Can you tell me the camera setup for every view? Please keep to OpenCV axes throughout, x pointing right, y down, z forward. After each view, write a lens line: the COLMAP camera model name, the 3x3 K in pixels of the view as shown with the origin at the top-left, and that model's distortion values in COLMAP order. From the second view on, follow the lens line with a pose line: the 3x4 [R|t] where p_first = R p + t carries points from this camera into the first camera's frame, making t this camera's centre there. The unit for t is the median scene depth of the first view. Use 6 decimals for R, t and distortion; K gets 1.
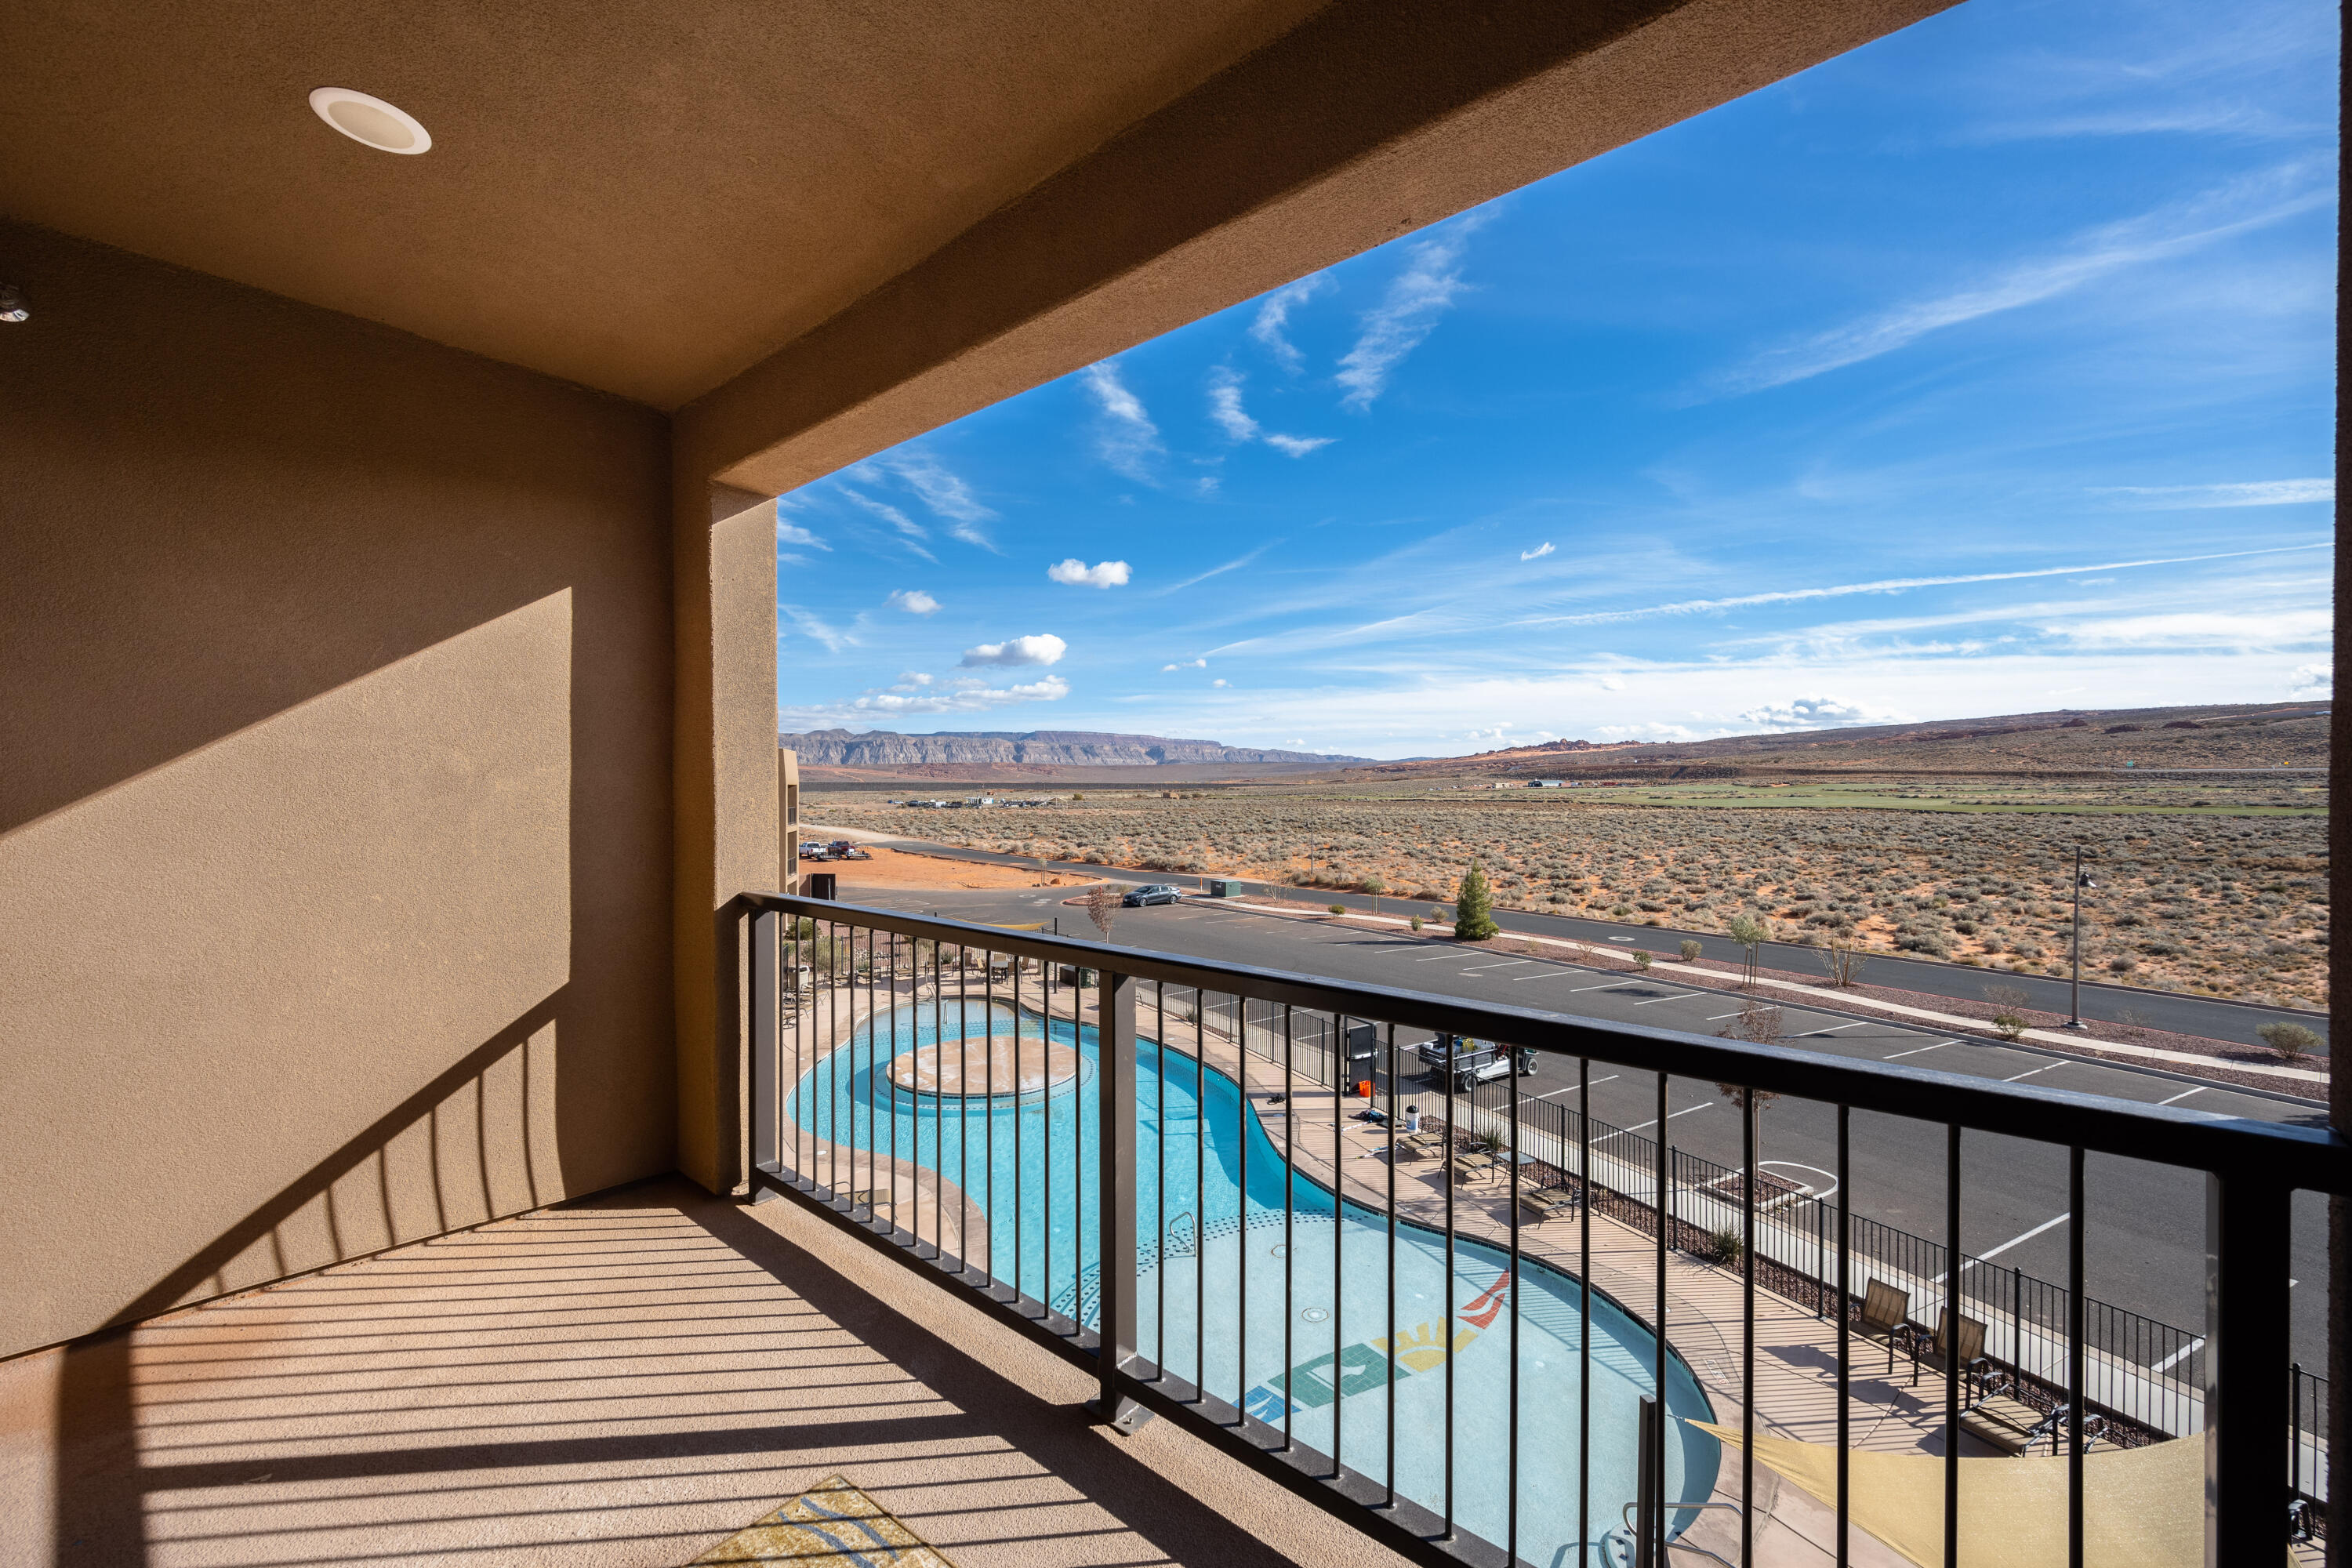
lens RADIAL K [[953.9, 0, 1203.3], [0, 953.9, 797.9], [0, 0, 1]] dist [-0.005365, 0.000517]
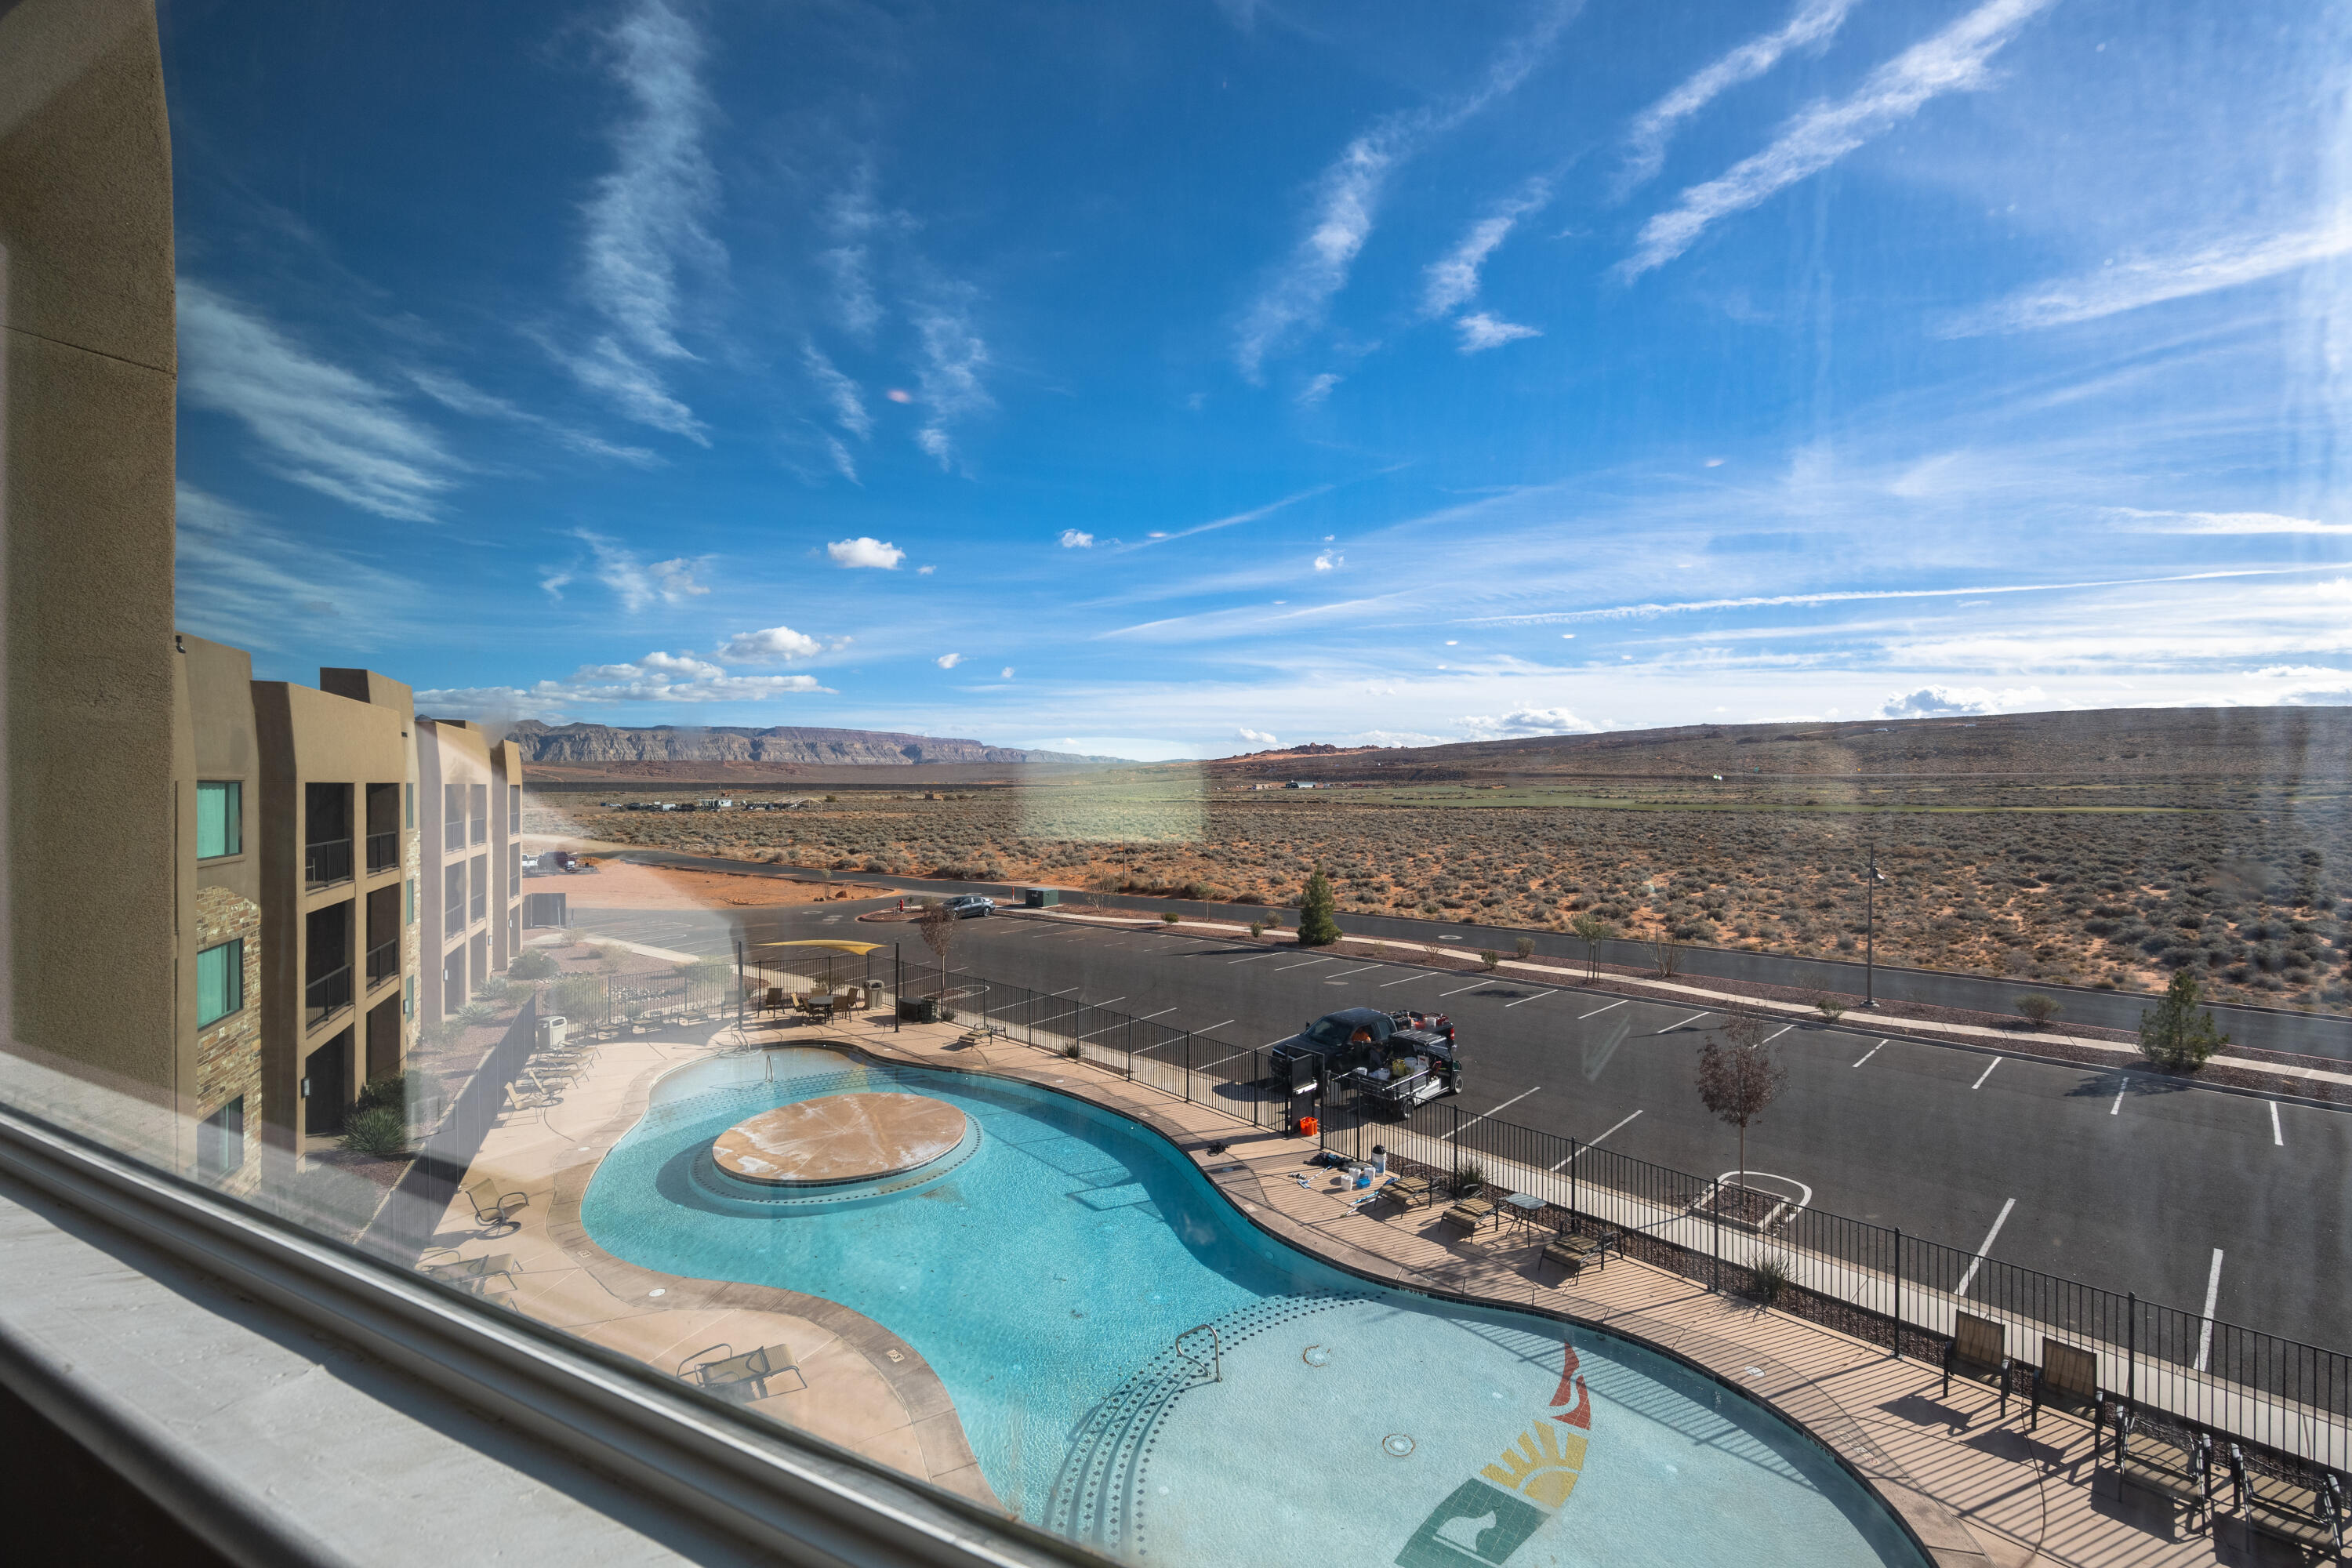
lens RADIAL K [[953.9, 0, 1215.3], [0, 953.9, 802.6], [0, 0, 1]] dist [-0.005365, 0.000517]
pose [[0.966594, -0.002721, 0.256296, -0.089116], [0.001687, 0.999990, 0.004251, -0.002466], [-0.256305, -0.003677, 0.966589, 0.096797]]
